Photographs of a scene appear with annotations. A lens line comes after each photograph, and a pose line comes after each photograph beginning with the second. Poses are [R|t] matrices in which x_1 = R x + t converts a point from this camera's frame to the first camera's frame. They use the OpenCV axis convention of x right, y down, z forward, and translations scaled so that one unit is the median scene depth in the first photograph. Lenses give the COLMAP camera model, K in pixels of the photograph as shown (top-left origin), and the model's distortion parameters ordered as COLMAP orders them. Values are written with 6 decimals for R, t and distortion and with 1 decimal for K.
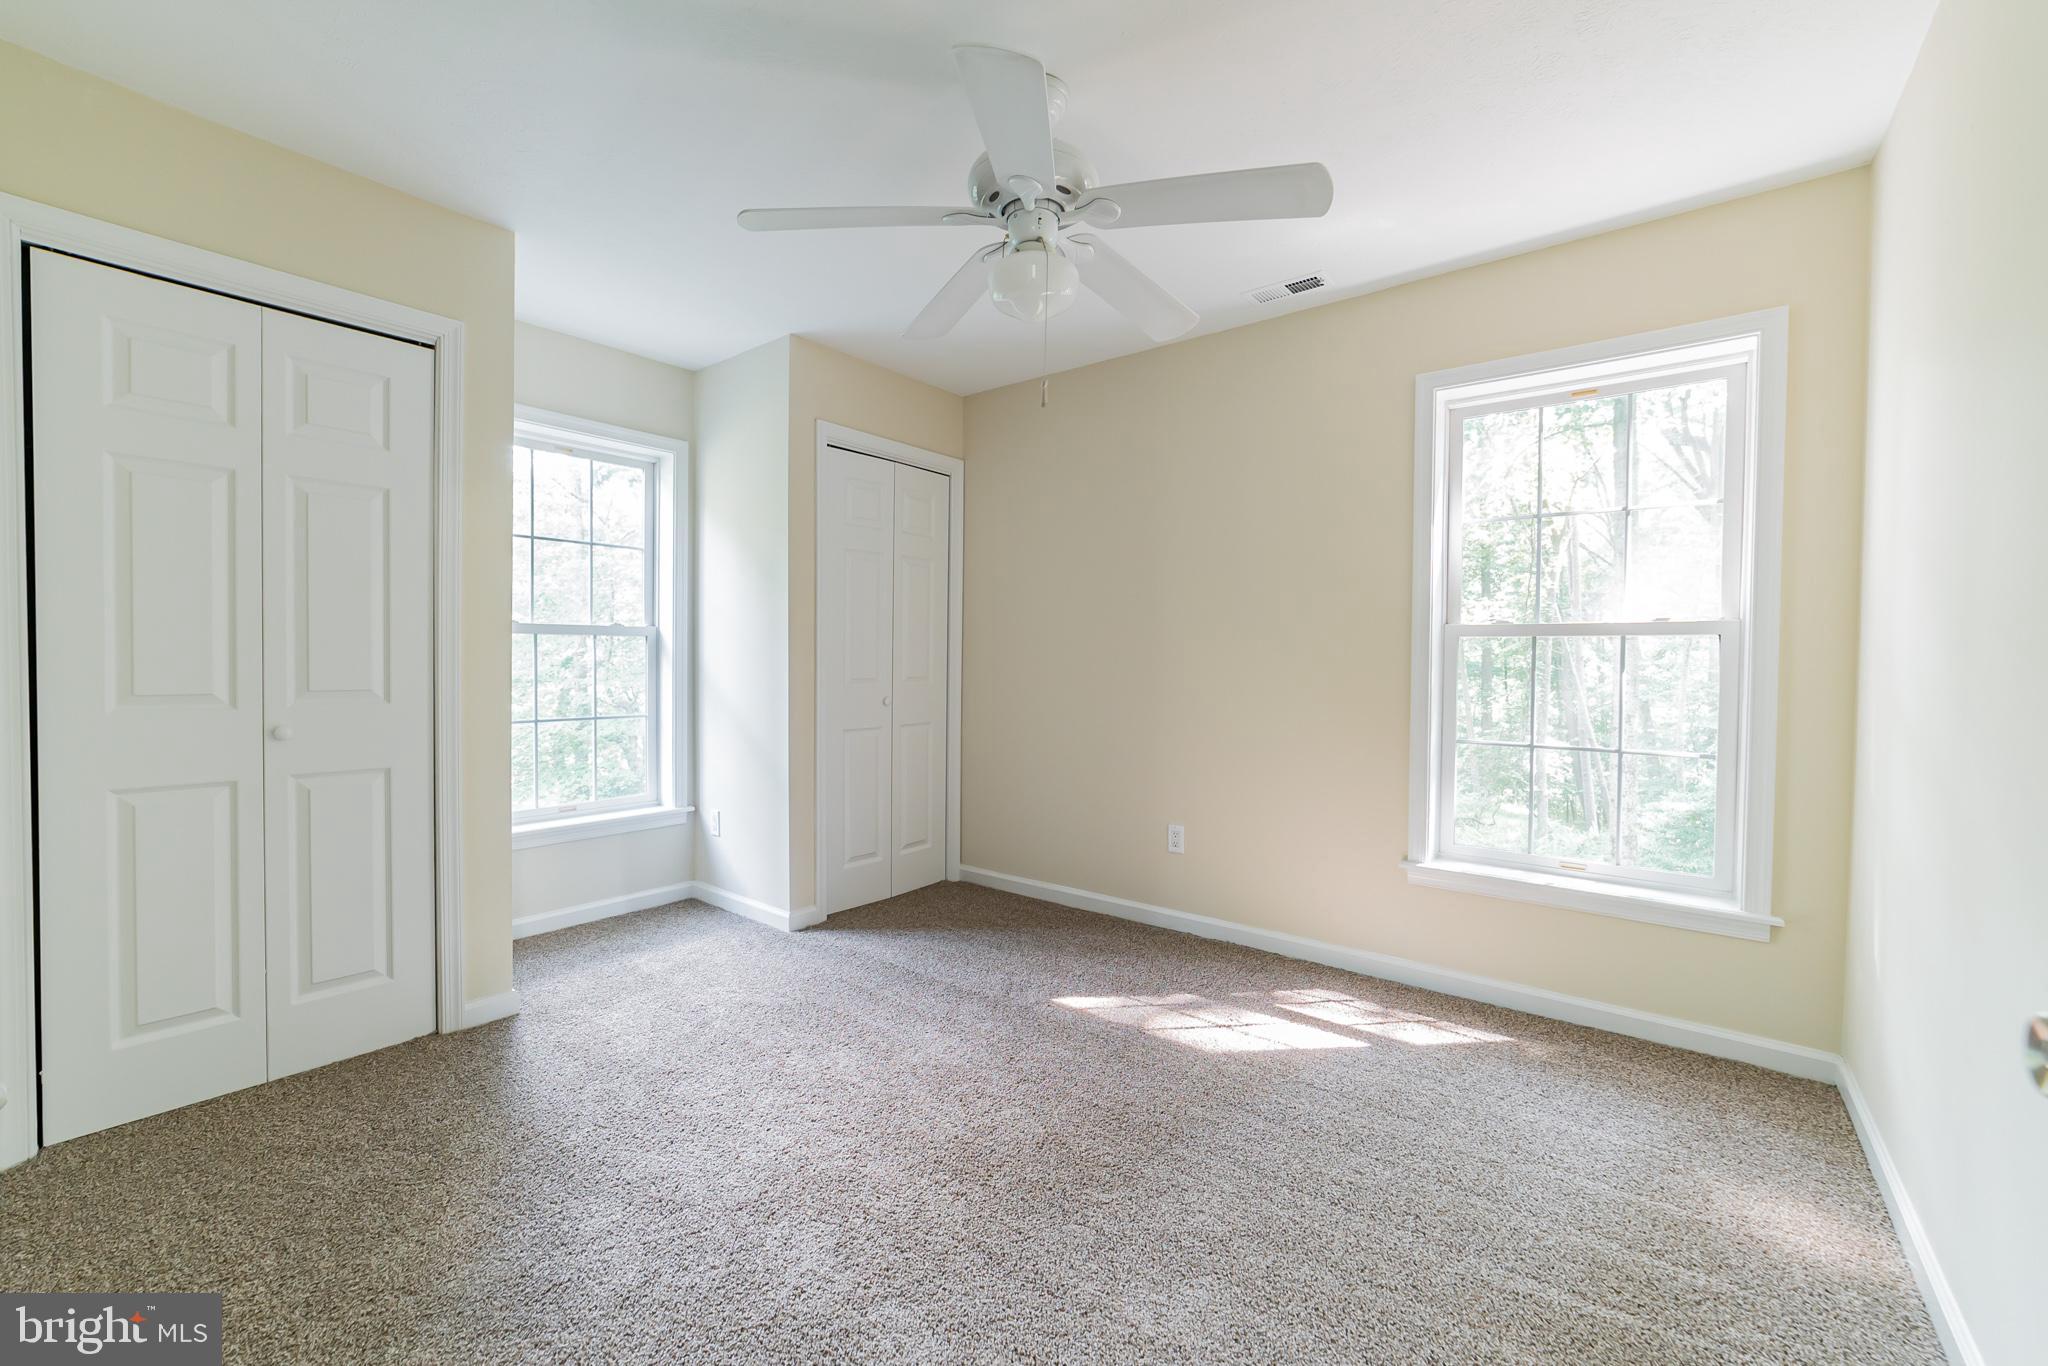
lens RADIAL K [[815.2, 0, 1030.3], [0, 815.2, 685.8], [0, 0, 1]] dist [0.001230, 0.000304]
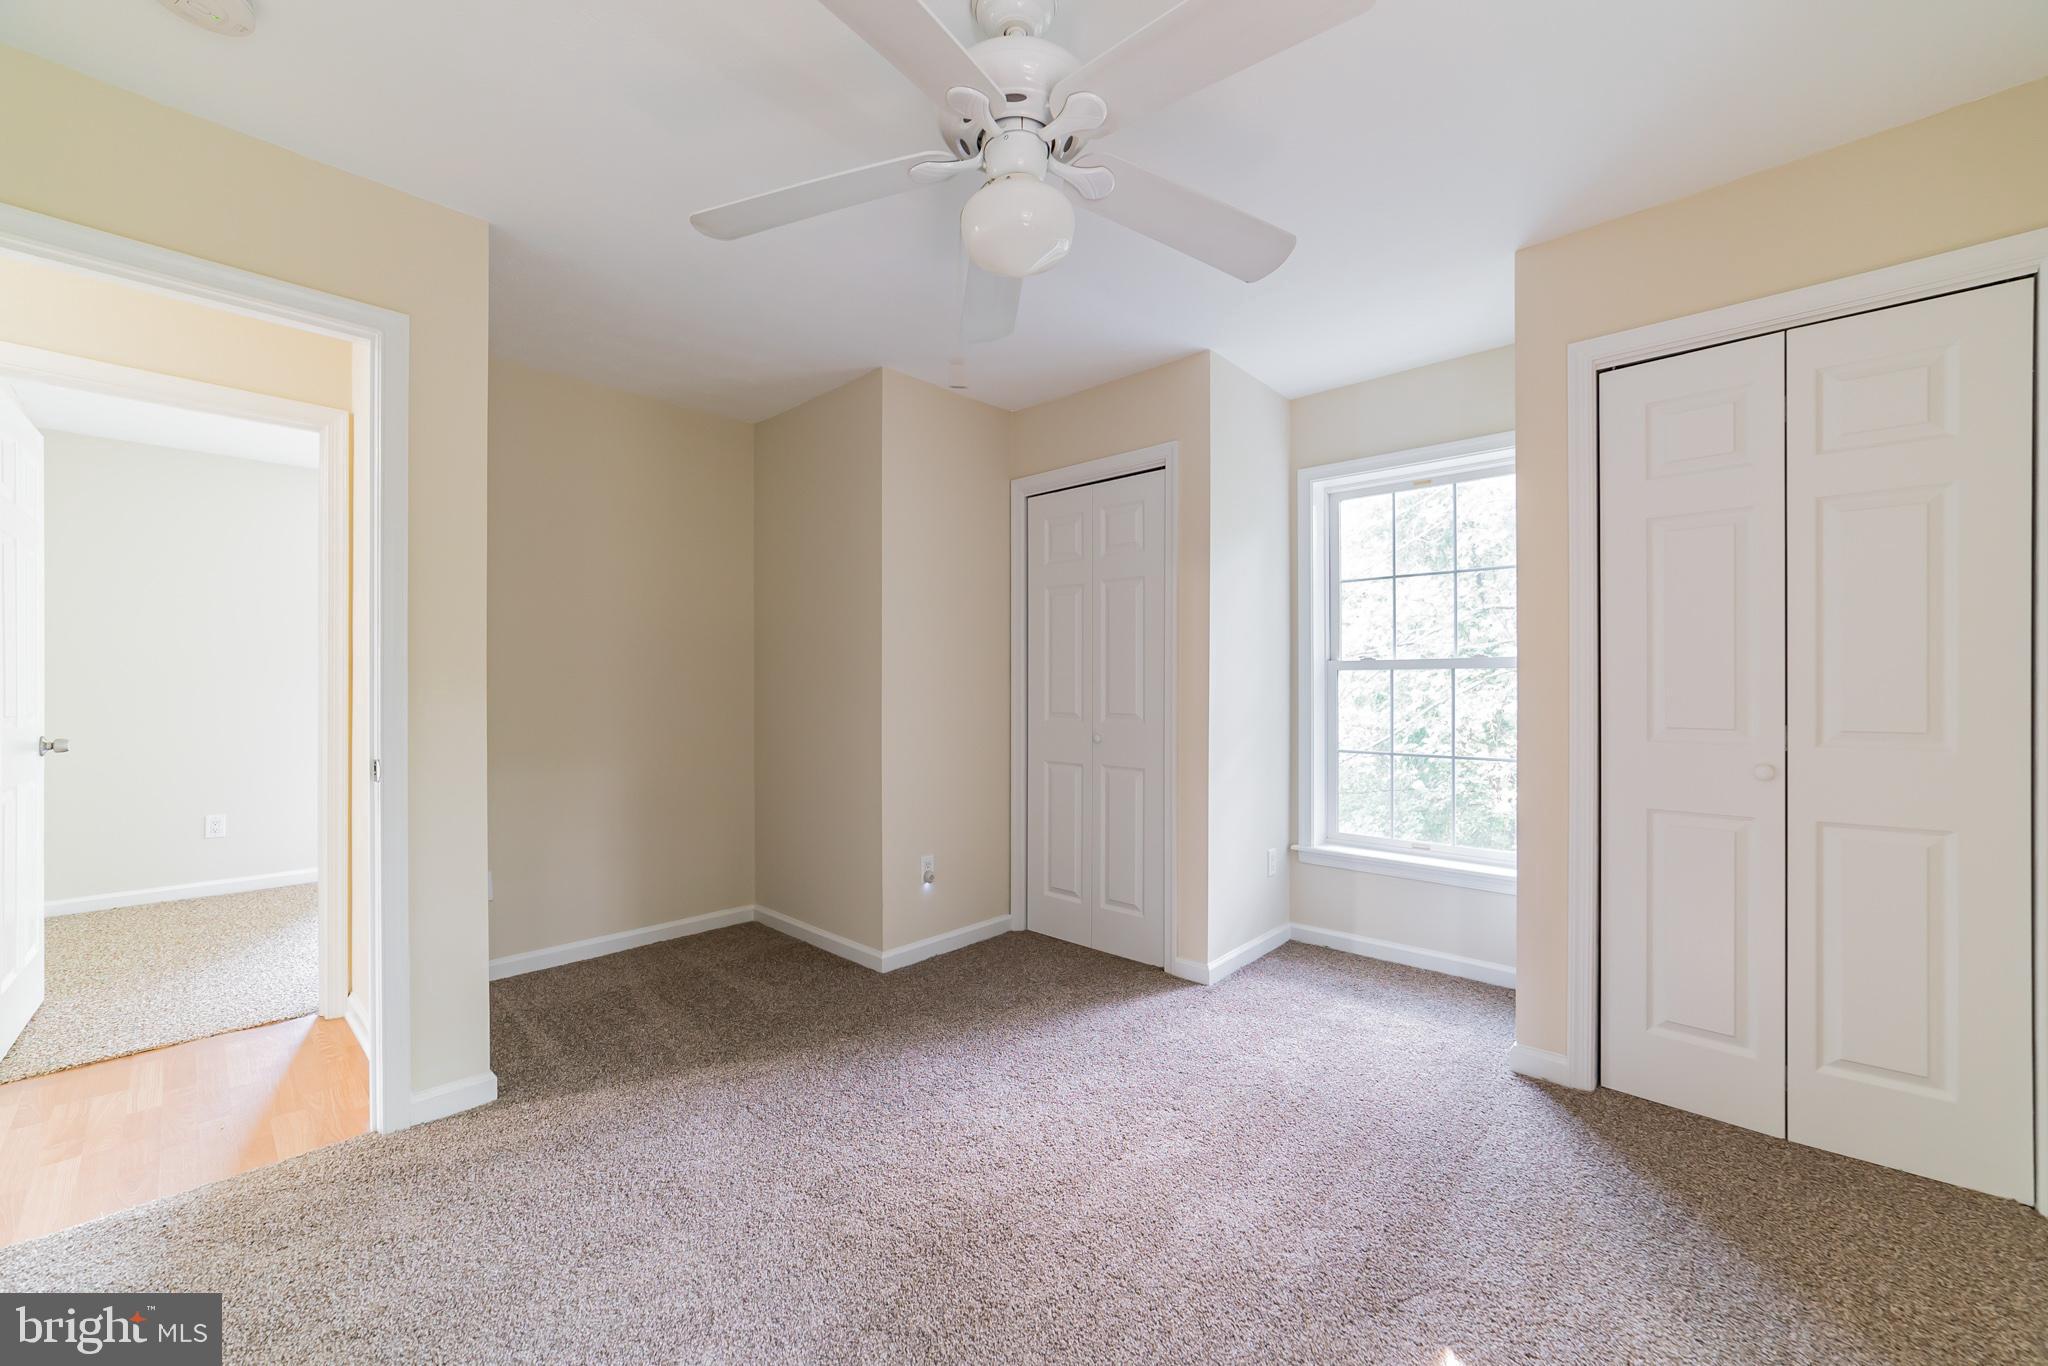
lens RADIAL K [[815.2, 0, 1030.3], [0, 815.2, 685.8], [0, 0, 1]] dist [0.001230, 0.000304]
pose [[-0.069783, -0.013185, -0.997475, 0.564159], [-0.036543, 0.999275, -0.010652, -0.017969], [0.996893, 0.035708, -0.070214, 0.758776]]
